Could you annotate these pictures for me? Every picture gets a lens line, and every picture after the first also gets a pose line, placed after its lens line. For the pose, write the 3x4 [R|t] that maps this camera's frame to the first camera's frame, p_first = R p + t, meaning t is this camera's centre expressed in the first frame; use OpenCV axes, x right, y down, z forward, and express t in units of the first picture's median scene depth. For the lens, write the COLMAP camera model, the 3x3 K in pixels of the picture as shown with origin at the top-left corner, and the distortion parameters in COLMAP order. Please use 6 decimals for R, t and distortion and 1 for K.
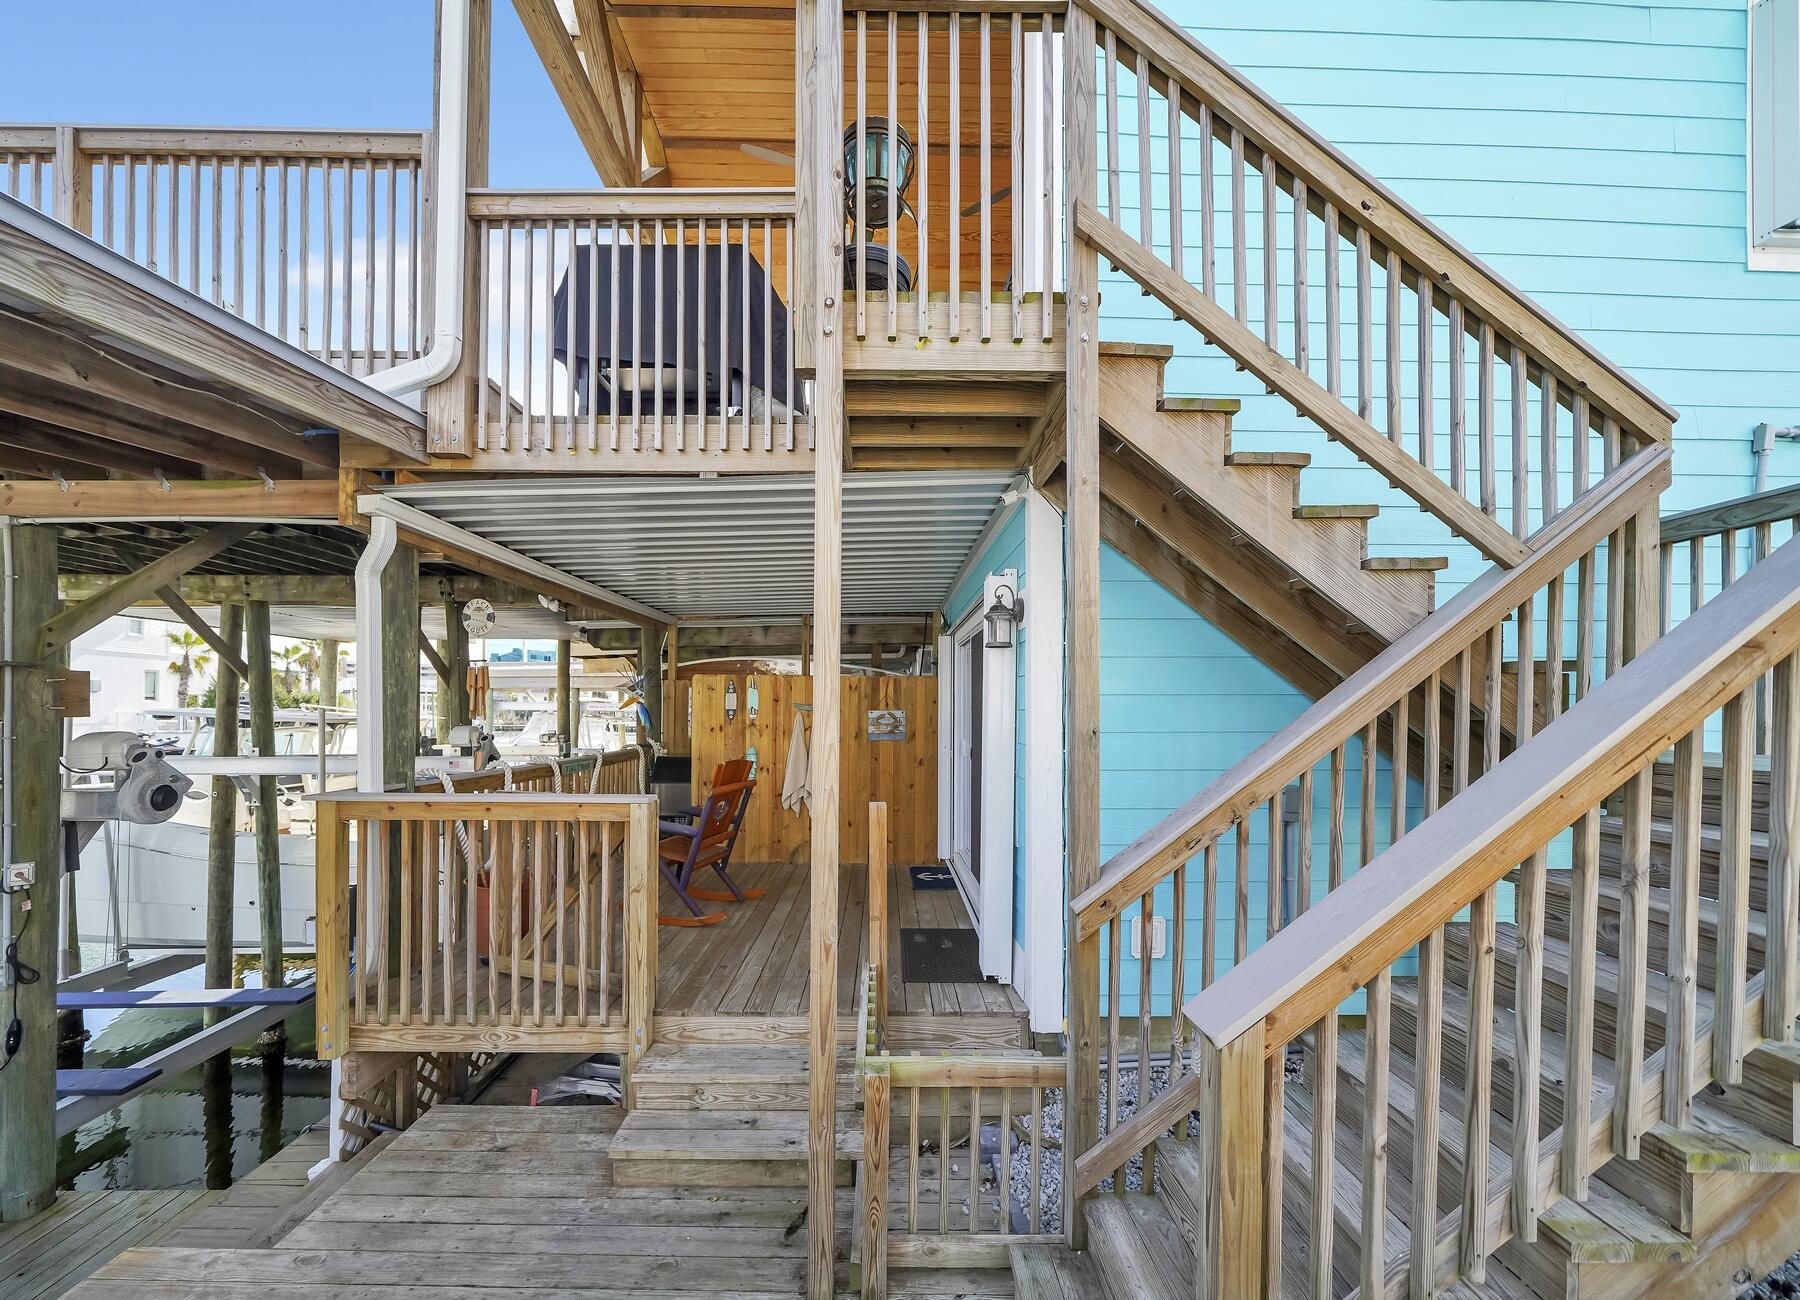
lens RADIAL K [[637.7, 0, 881.4], [0, 637.7, 712.9], [0, 0, 1]] dist [-0.000383, -0.000034]
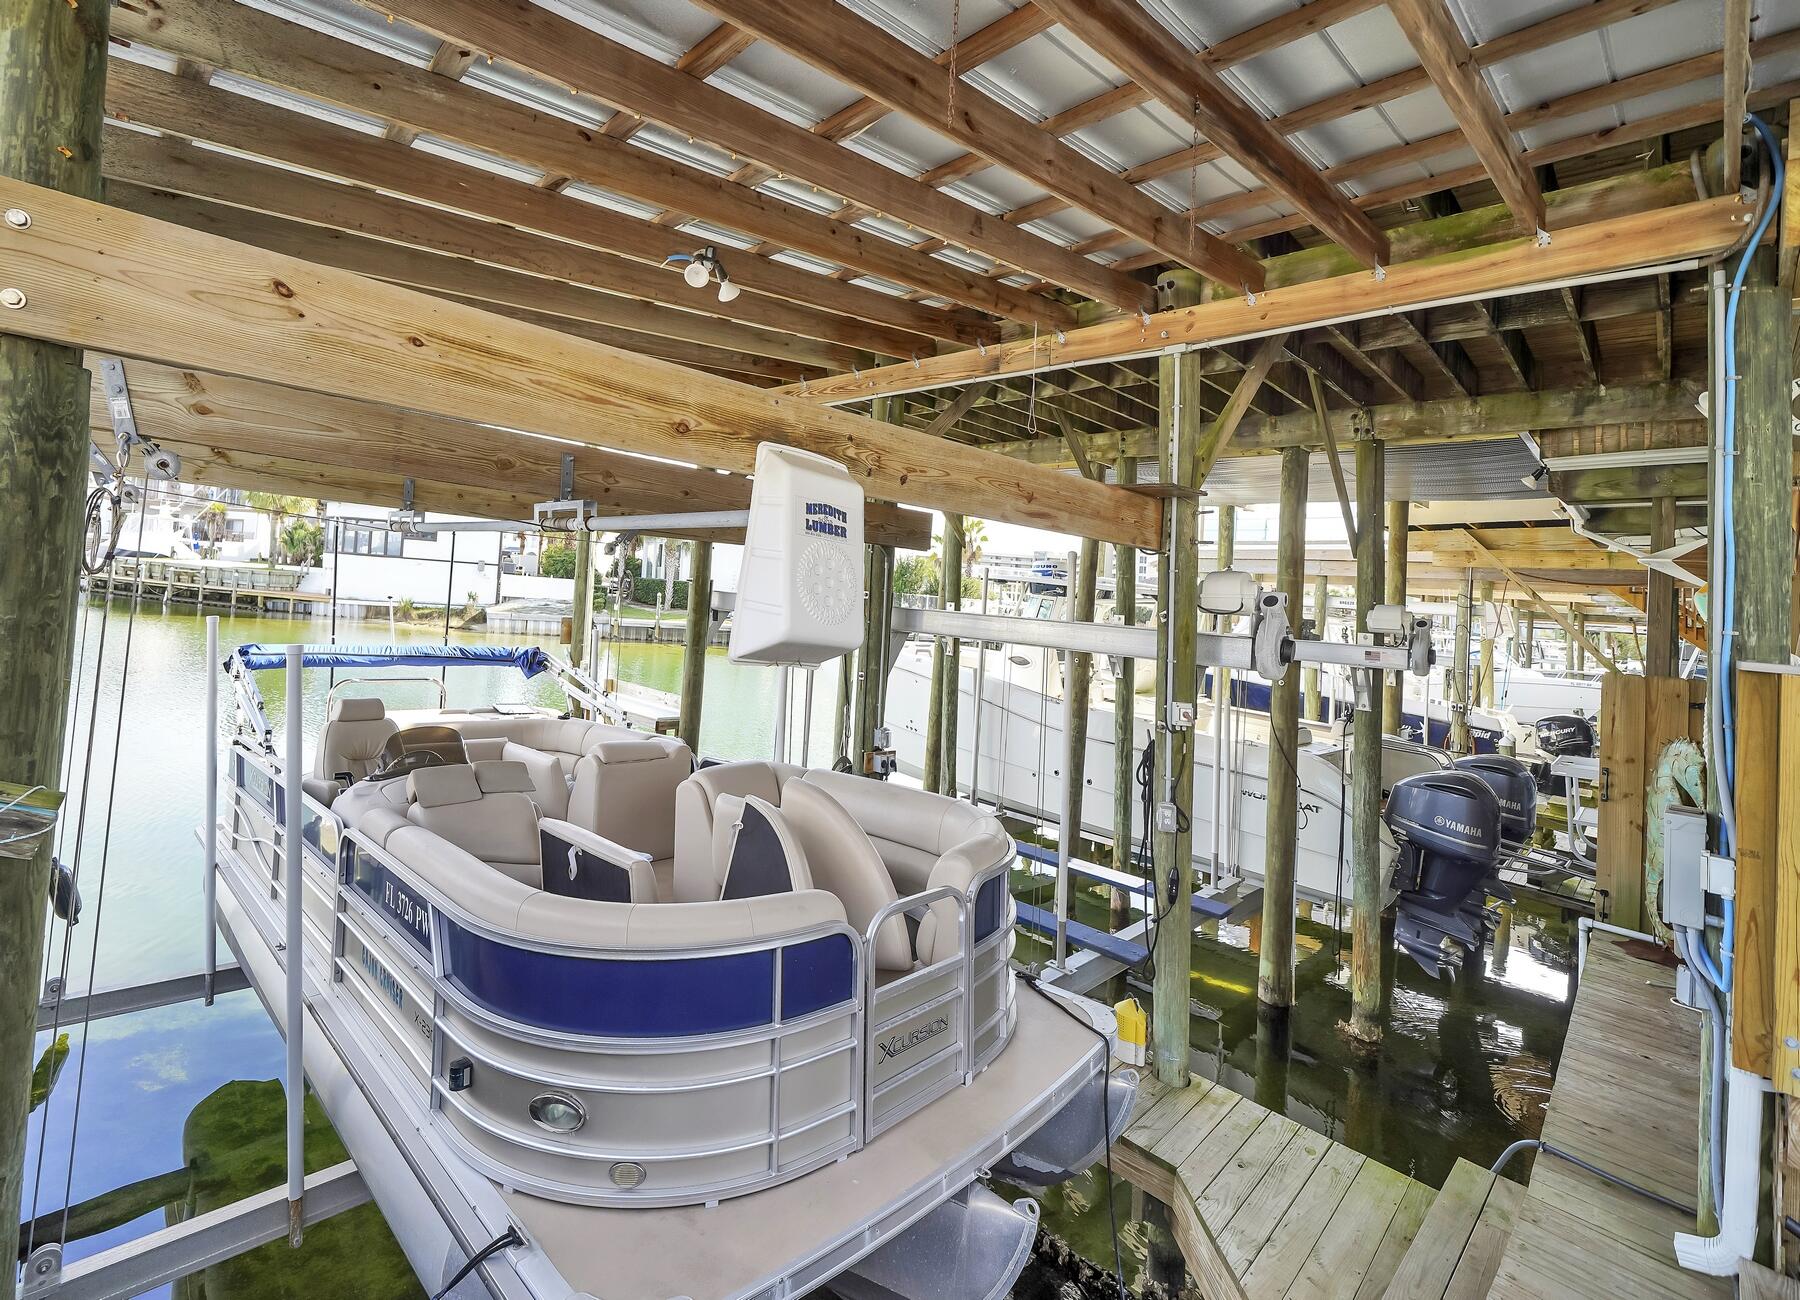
lens RADIAL K [[814.3, 0, 852.4], [0, 814.3, 570.8], [0, 0, 1]] dist [-0.002027, -0.000332]
pose [[0.684673, 0.029154, -0.728267, -0.457513], [-0.074203, 0.996796, -0.029858, 0.064492], [0.725064, 0.074483, 0.684642, -0.112918]]
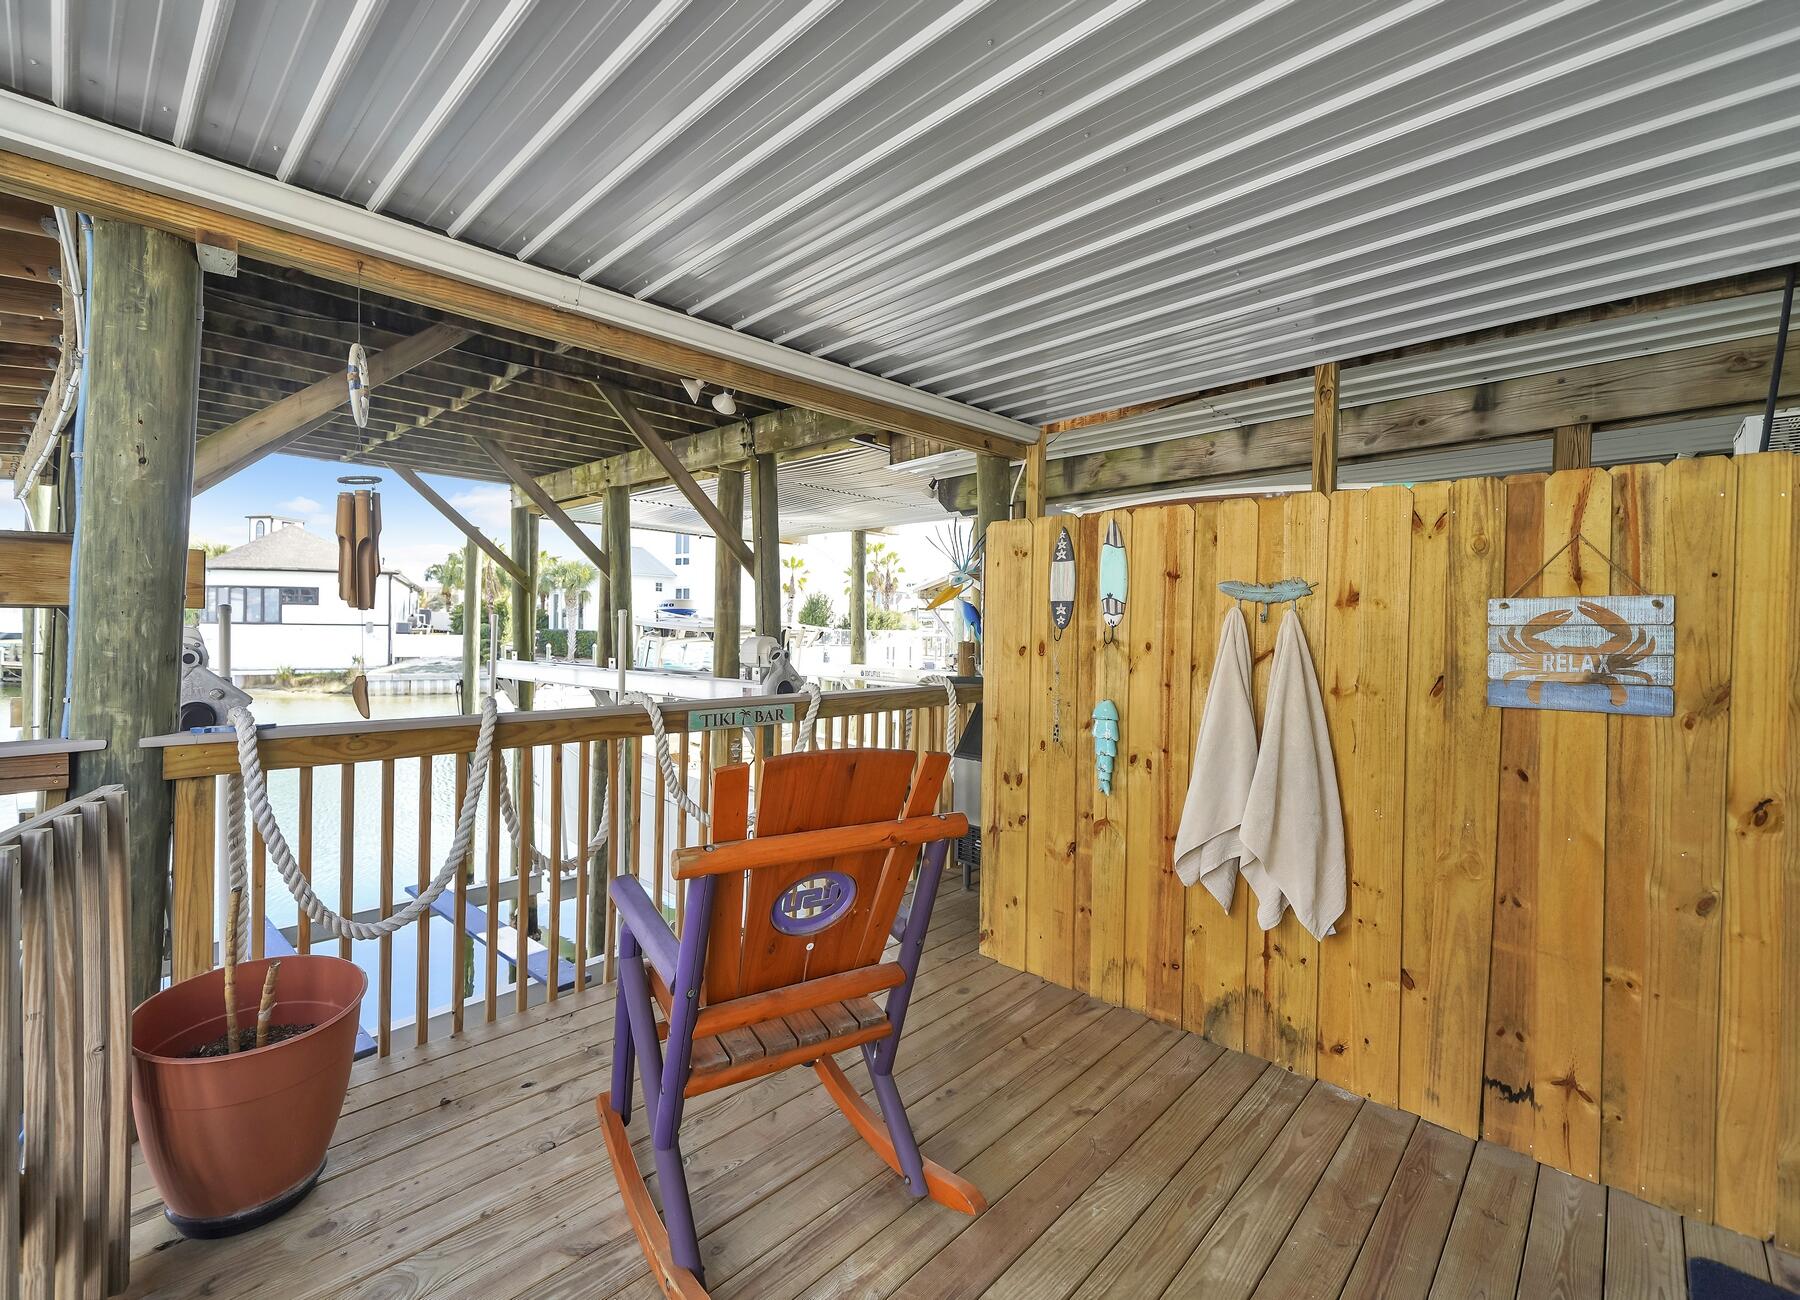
lens RADIAL K [[792.5, 0, 889.5], [0, 792.5, 633.7], [0, 0, 1]] dist [-0.001657, -0.000201]
pose [[0.725293, 0.012943, -0.688319, 0.028487], [-0.014078, 0.999893, 0.003969, 0.014203], [0.688297, 0.006812, 0.725397, 0.571553]]
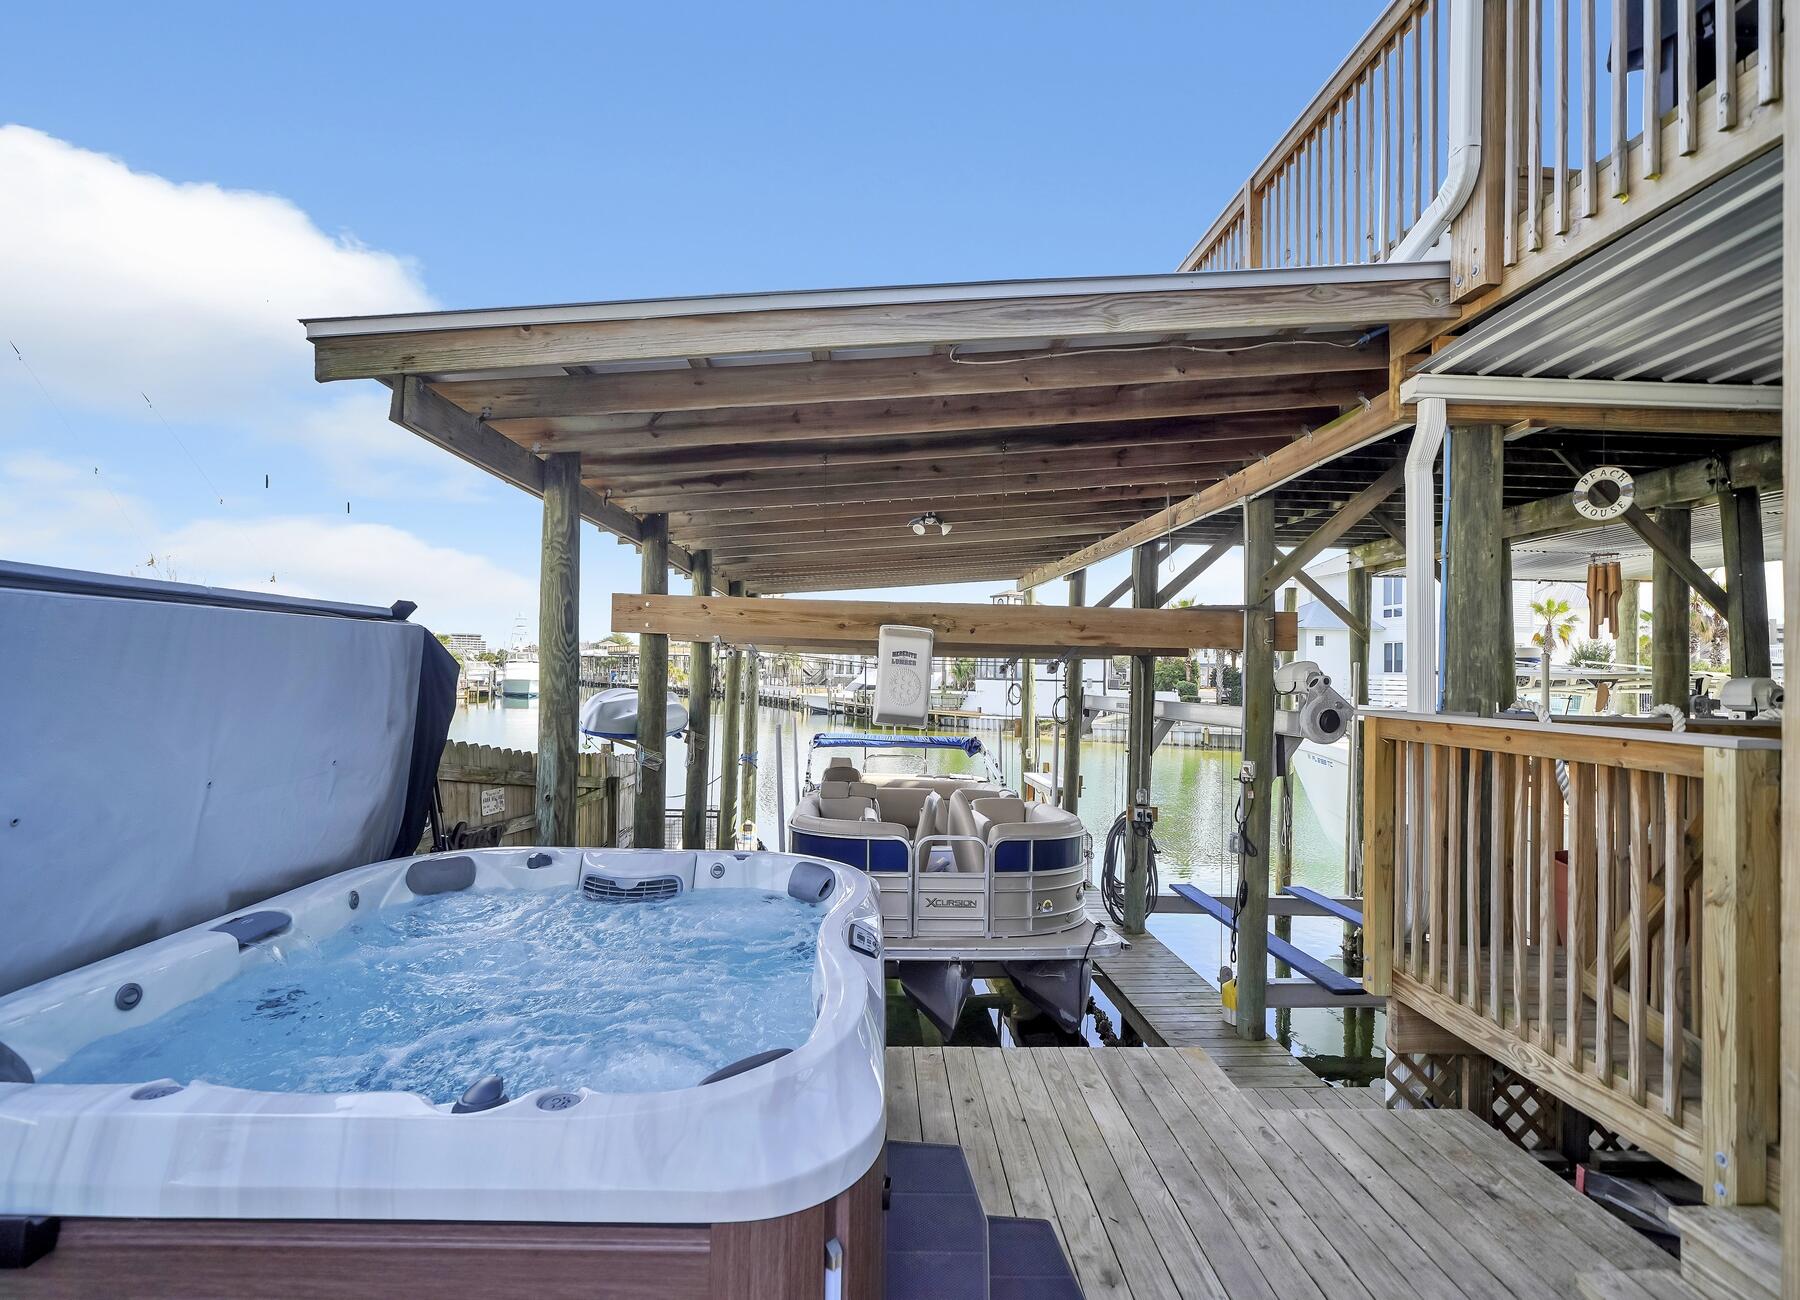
lens RADIAL K [[808.2, 0, 892.8], [0, 808.2, 664.5], [0, 0, 1]] dist [-0.002502, -0.000732]
pose [[0.037249, -0.016547, -0.999169, 0.153960], [-0.024060, 0.999558, -0.017450, 0.049801], [0.999016, 0.024690, 0.036834, 0.123081]]
